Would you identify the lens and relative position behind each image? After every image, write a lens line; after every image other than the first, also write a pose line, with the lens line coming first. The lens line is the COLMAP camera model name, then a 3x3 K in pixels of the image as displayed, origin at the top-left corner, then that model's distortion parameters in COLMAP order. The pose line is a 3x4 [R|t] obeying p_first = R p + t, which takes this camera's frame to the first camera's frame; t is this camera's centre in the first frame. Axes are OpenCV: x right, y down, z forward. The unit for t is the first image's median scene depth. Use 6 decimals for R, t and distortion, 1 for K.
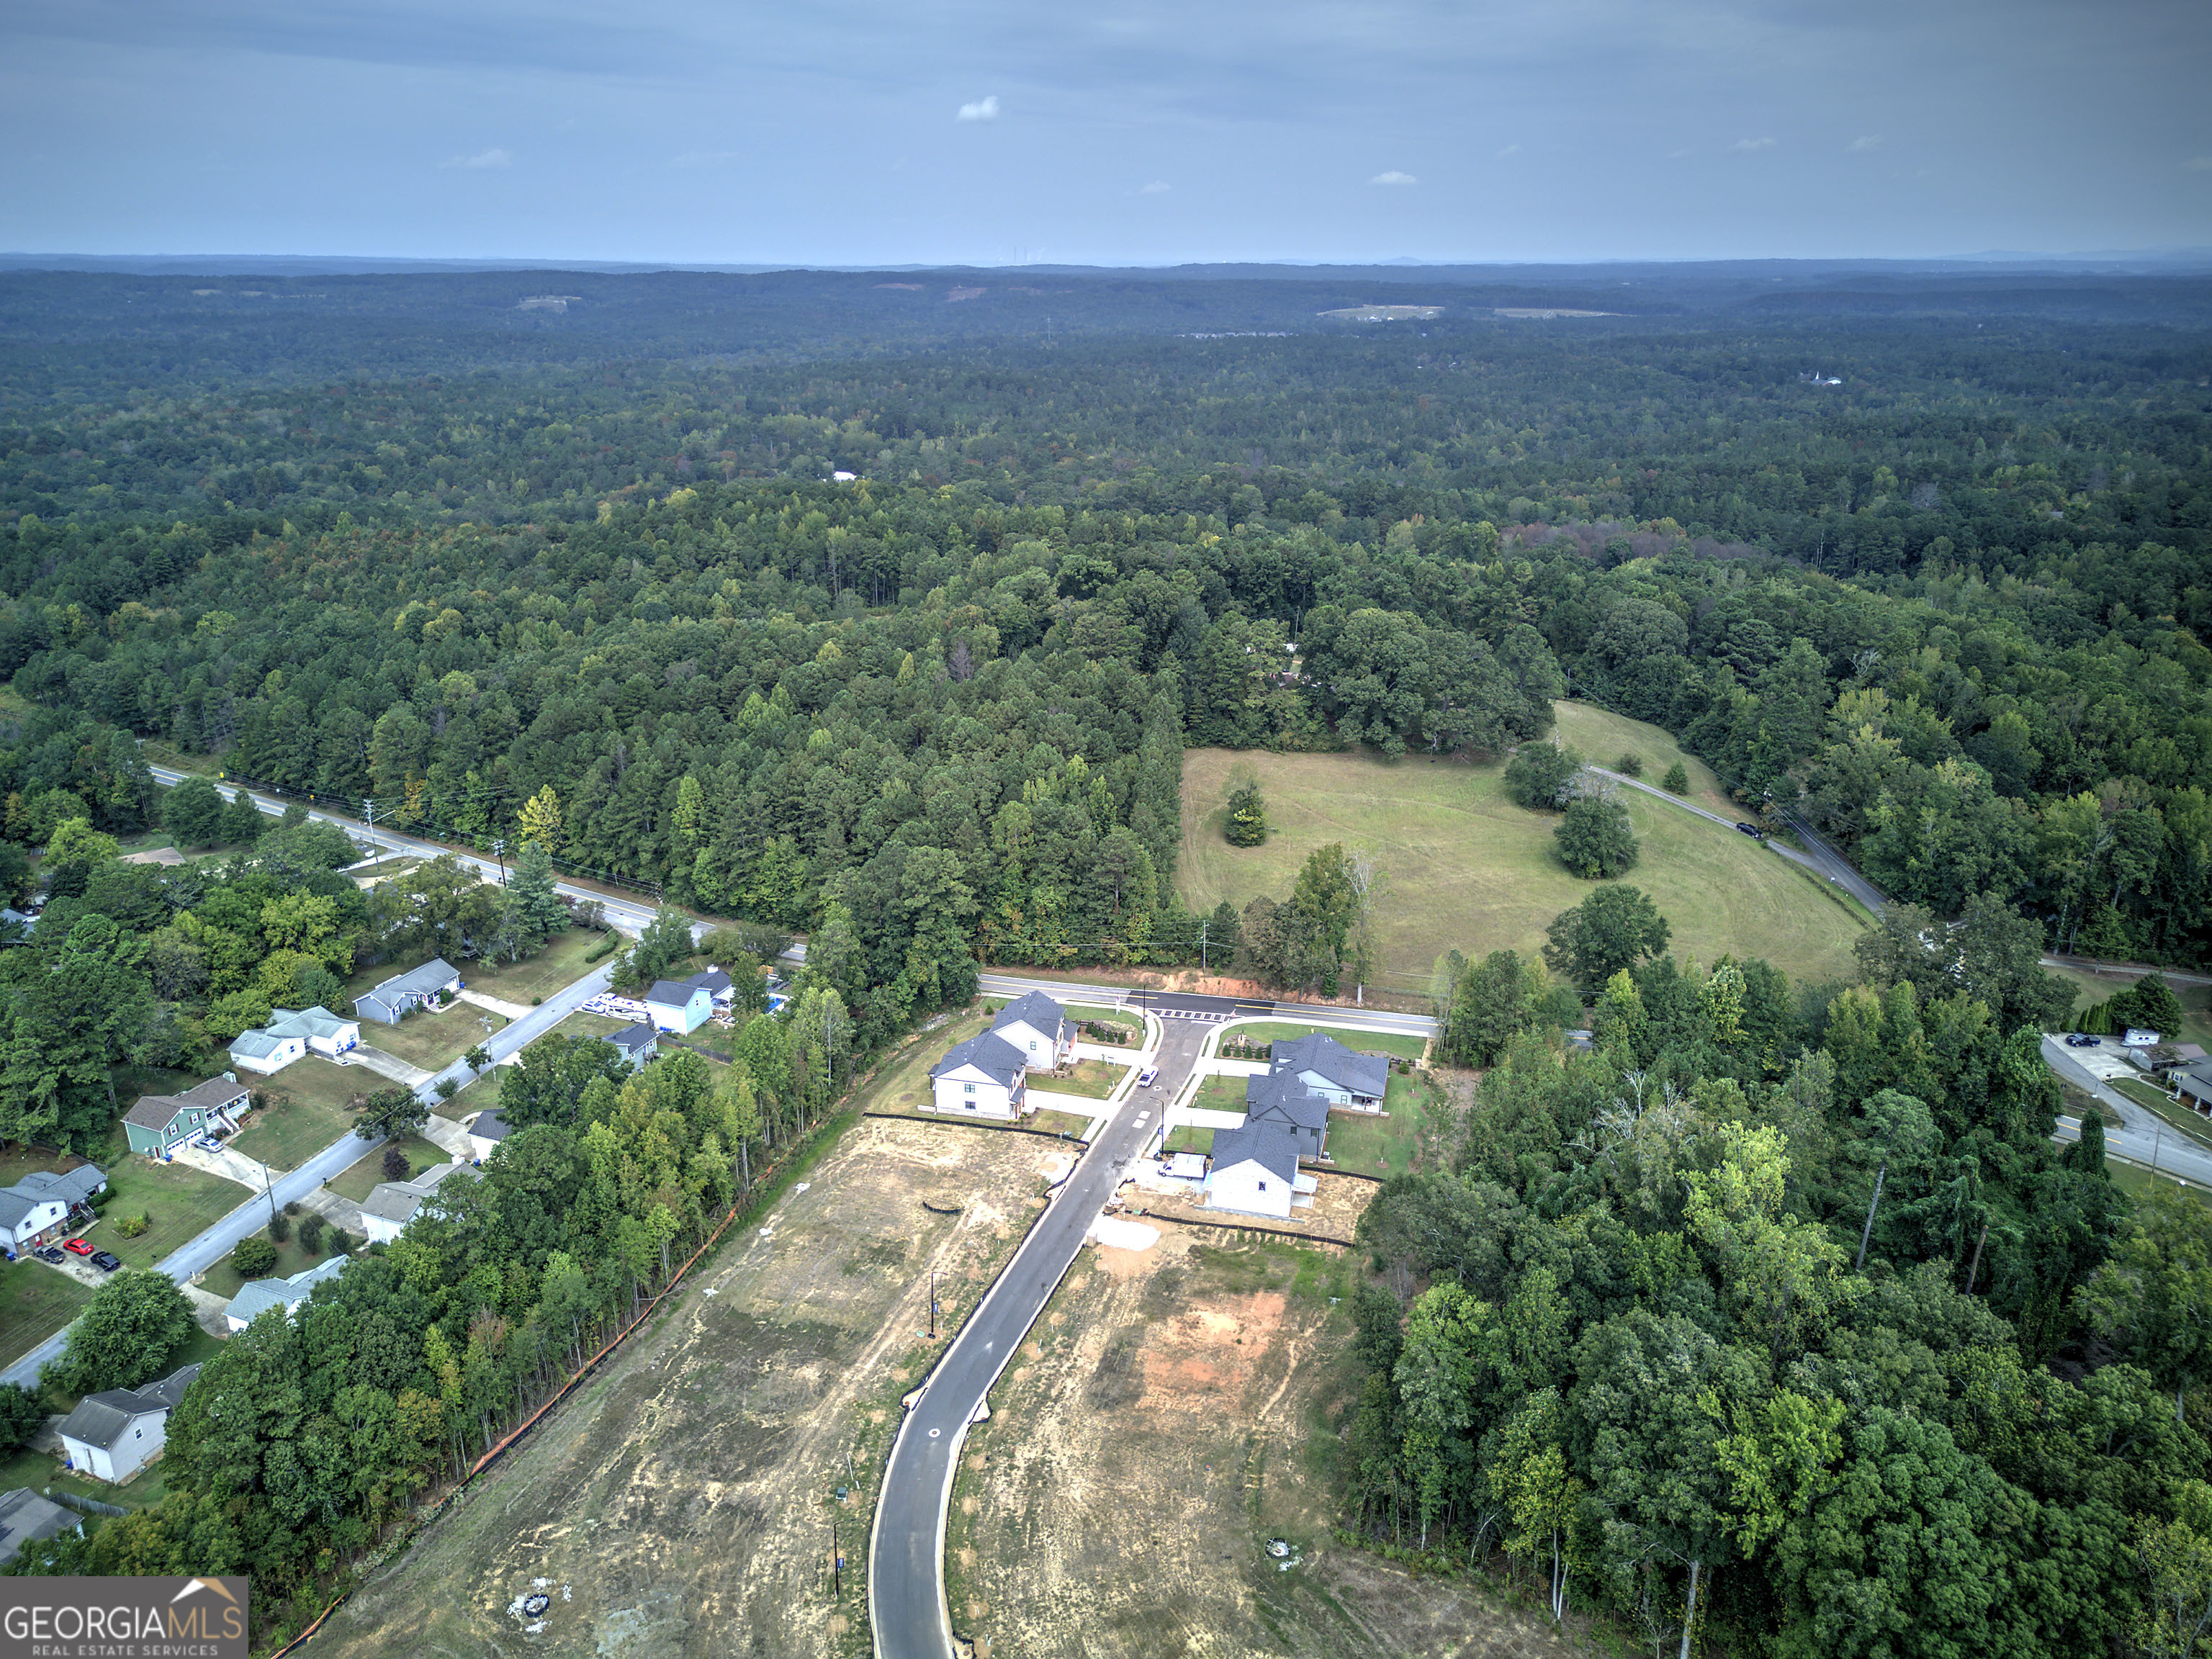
lens RADIAL K [[1560.9, 0, 1113.2], [0, 1560.9, 827.5], [0, 0, 1]] dist [0.069823, -0.062000]
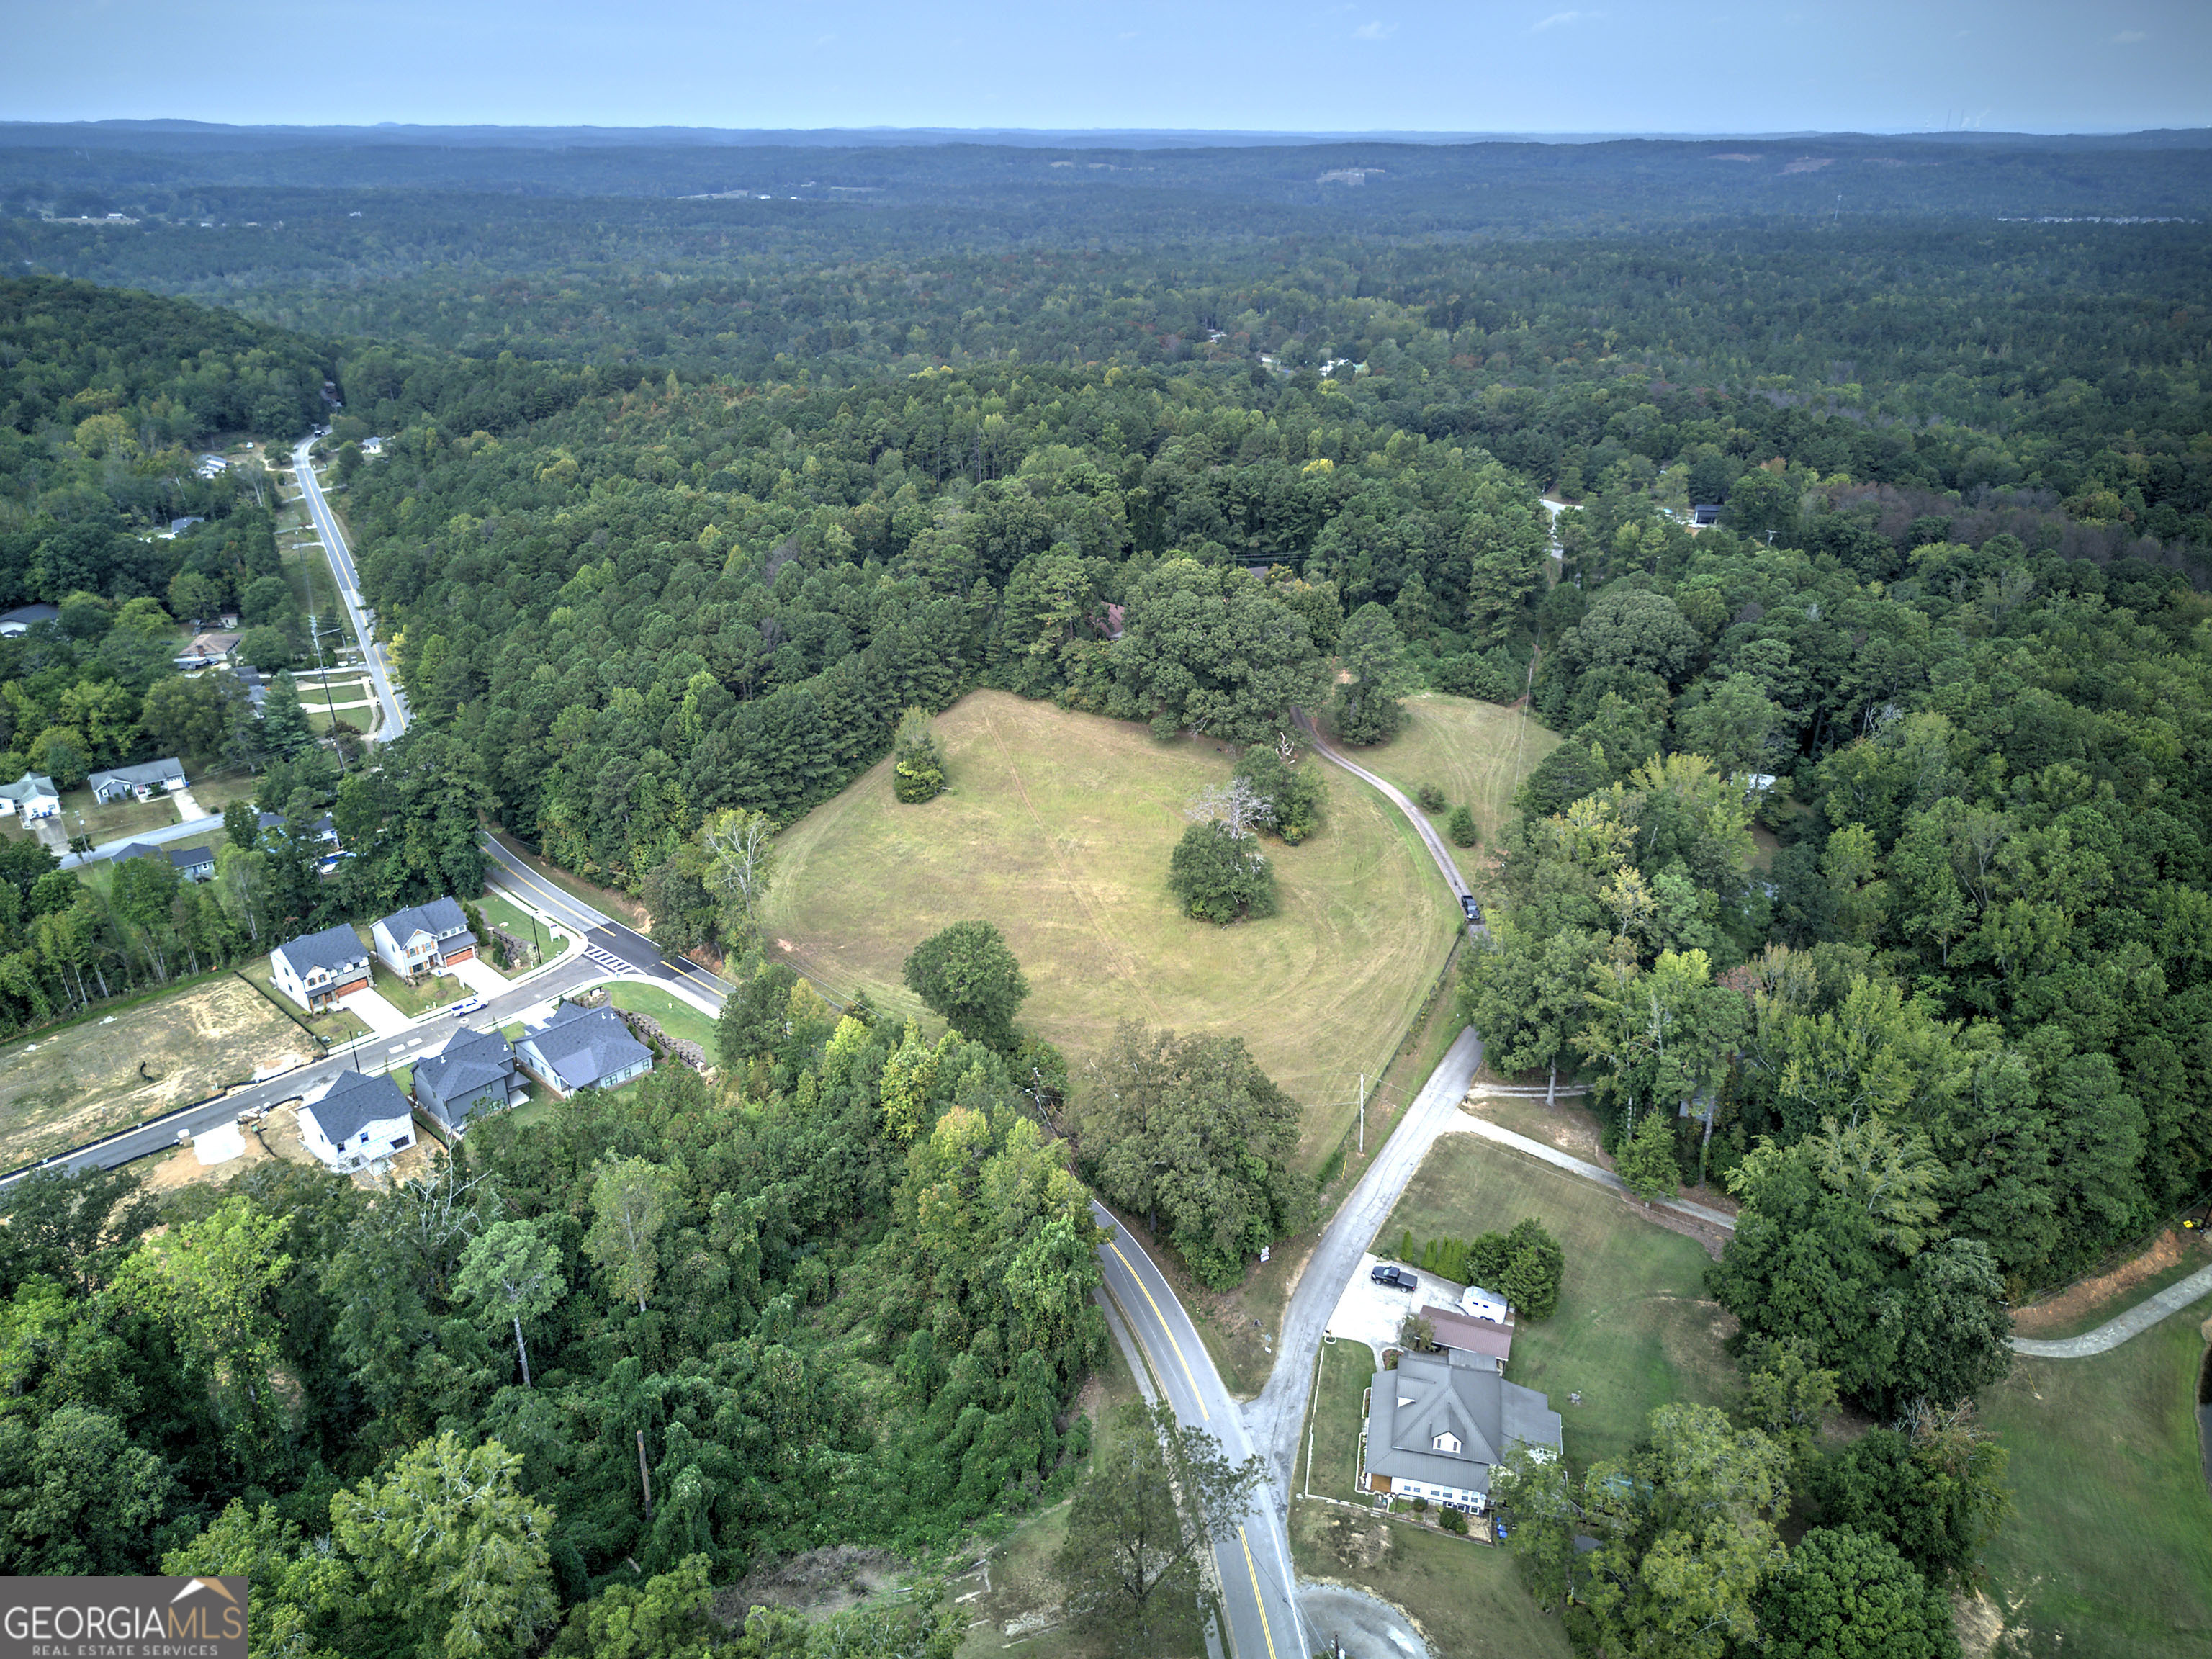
lens RADIAL K [[1560.9, 0, 1115.2], [0, 1560.9, 841.1], [0, 0, 1]] dist [0.069823, -0.062000]
pose [[0.872938, 0.202674, -0.443737, 0.585466], [-0.167766, 0.978853, 0.117050, -0.090365], [0.458077, -0.027733, 0.888480, 0.243167]]
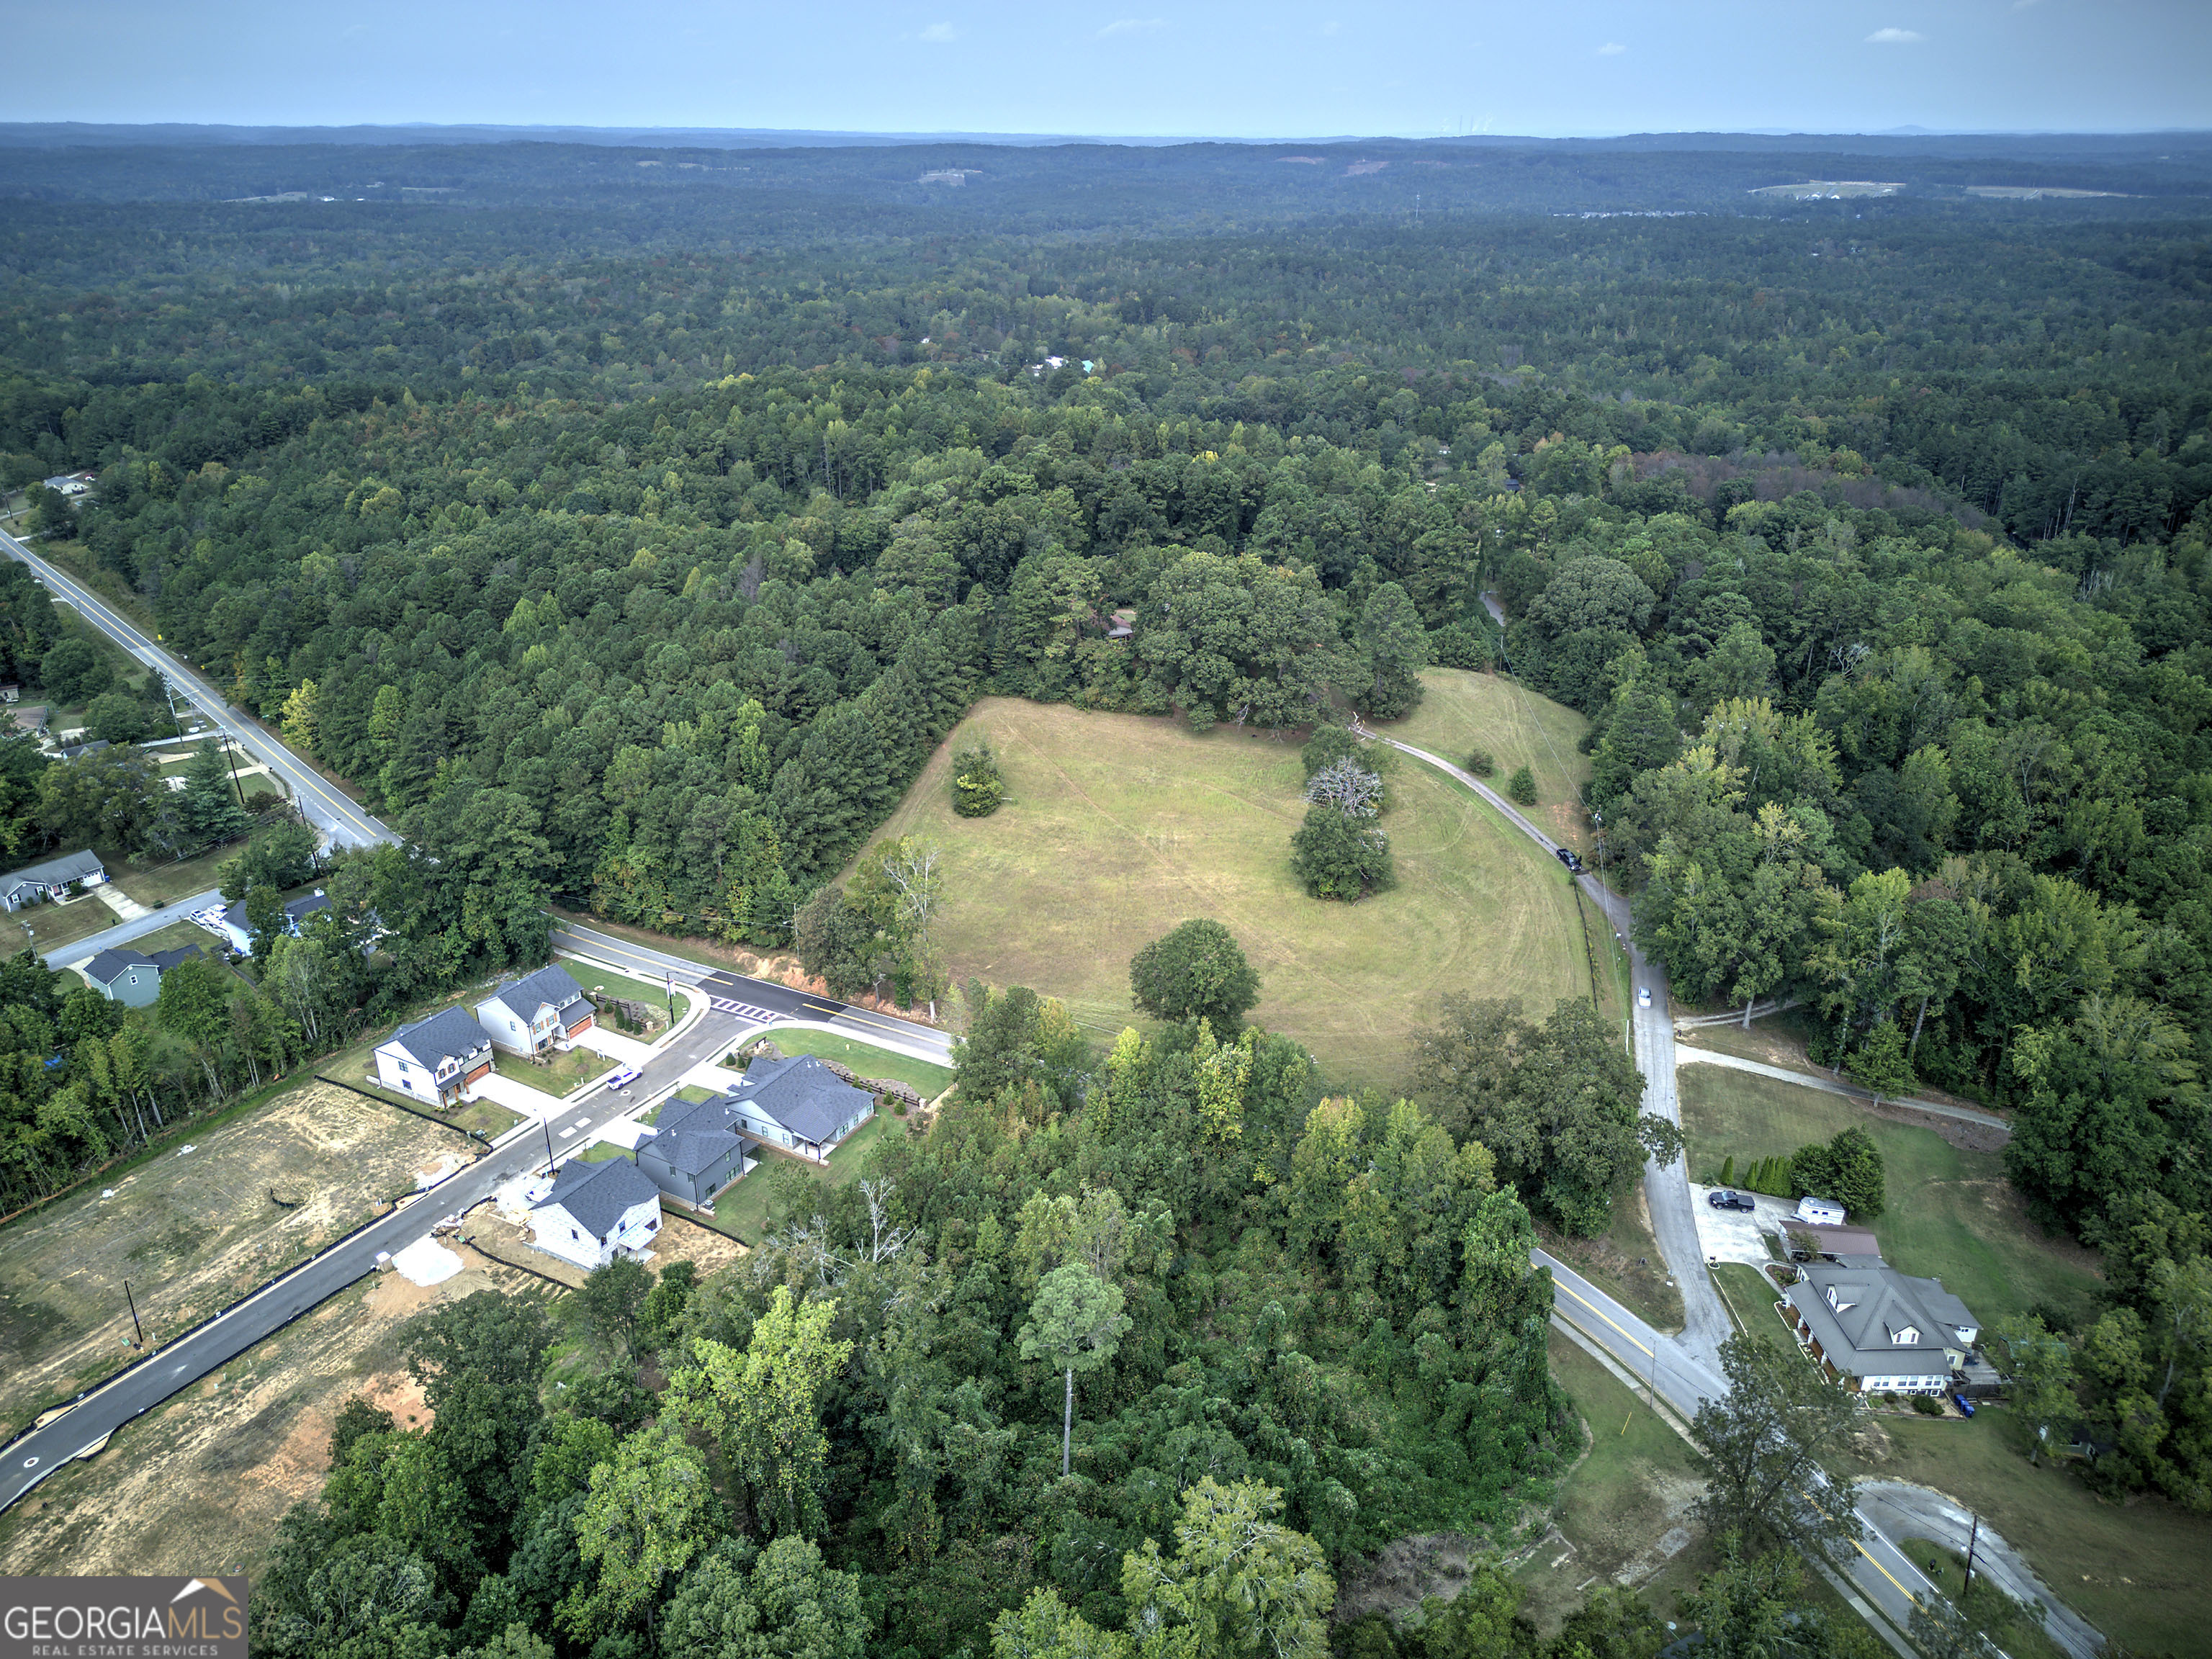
lens RADIAL K [[1560.9, 0, 1114.4], [0, 1560.9, 829.3], [0, 0, 1]] dist [0.069823, -0.062000]
pose [[0.966537, 0.106508, -0.233372, 0.364702], [-0.089838, 0.992660, 0.080963, -0.058484], [0.240282, -0.057288, 0.969011, 0.156821]]
